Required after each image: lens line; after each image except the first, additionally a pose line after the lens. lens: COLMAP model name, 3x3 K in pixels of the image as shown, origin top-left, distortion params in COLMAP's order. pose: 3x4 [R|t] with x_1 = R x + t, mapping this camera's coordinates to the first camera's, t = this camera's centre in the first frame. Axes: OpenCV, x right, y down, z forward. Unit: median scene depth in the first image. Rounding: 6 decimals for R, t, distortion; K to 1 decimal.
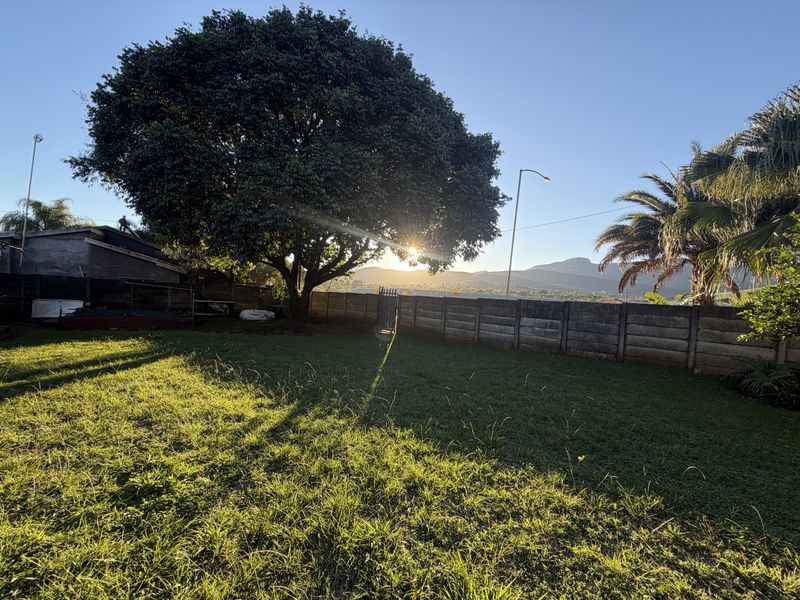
lens RADIAL K [[315.3, 0, 400.0], [0, 315.3, 300.0], [0, 0, 1]] dist [-0.000175, -0.000089]
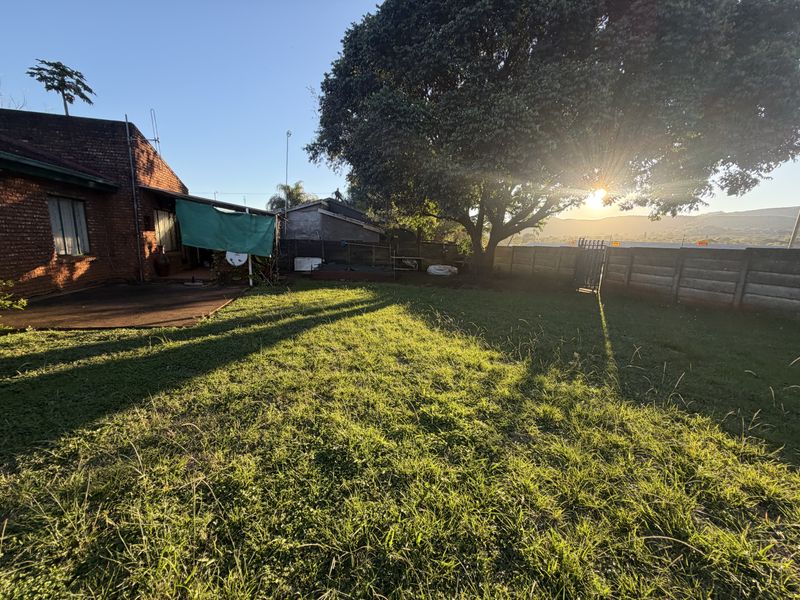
lens RADIAL K [[315.3, 0, 400.0], [0, 315.3, 300.0], [0, 0, 1]] dist [-0.000175, -0.000089]
pose [[0.874282, 0.052934, -0.482524, -0.107501], [0.014152, 0.990834, 0.134339, 0.004596], [0.485212, -0.124279, 0.865519, 0.001909]]
